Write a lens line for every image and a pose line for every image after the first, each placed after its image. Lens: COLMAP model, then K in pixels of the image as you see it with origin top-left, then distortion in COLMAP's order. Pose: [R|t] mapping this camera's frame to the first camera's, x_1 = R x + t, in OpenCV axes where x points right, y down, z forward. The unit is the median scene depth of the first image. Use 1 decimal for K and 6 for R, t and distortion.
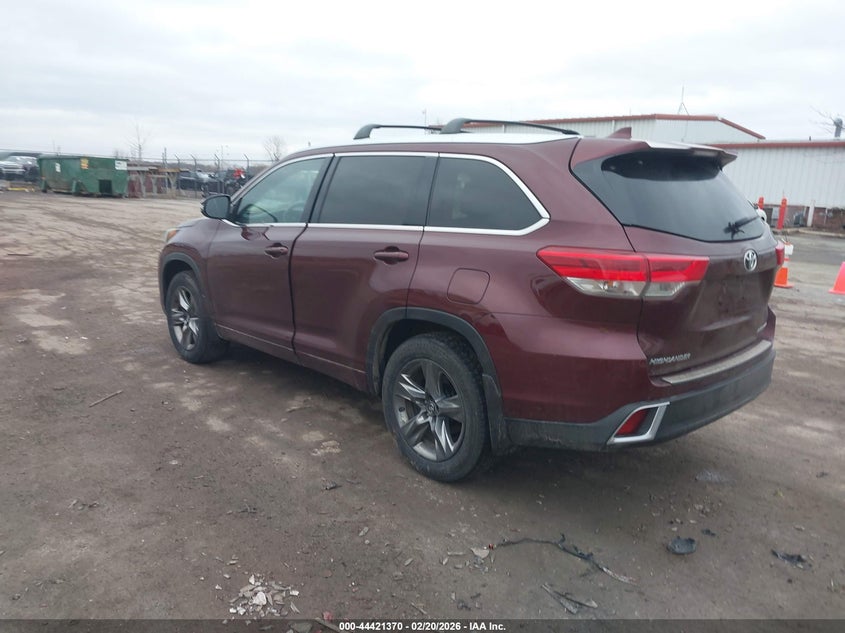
lens RADIAL K [[734.7, 0, 420.0], [0, 734.7, 314.4], [0, 0, 1]] dist [0.016737, 0.009744]
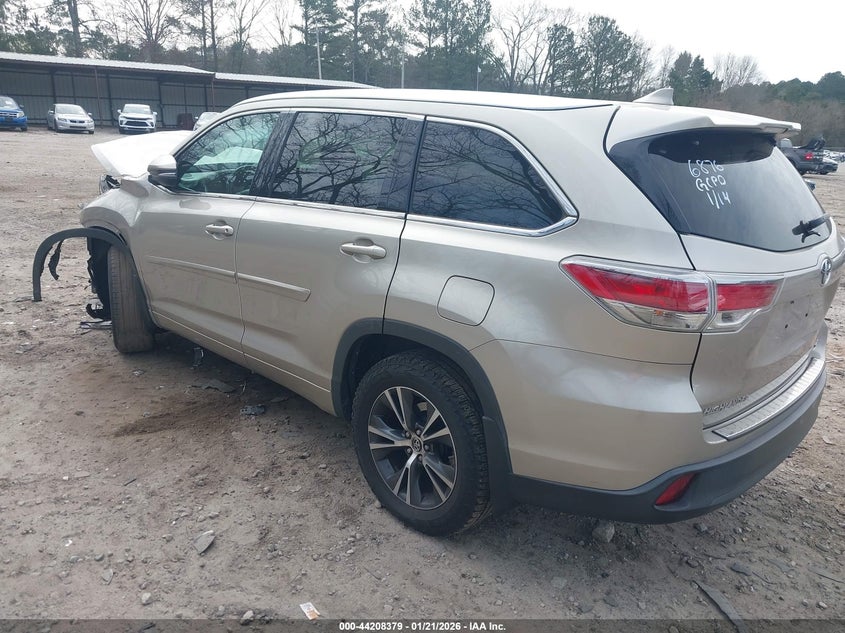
lens RADIAL K [[734.7, 0, 423.3], [0, 734.7, 323.0], [0, 0, 1]] dist [0.016737, 0.009744]
pose [[0.998286, 0.007380, 0.058050, -0.021174], [-0.013338, 0.994599, 0.102931, -0.085979], [-0.056977, -0.103529, 0.992993, 0.217492]]
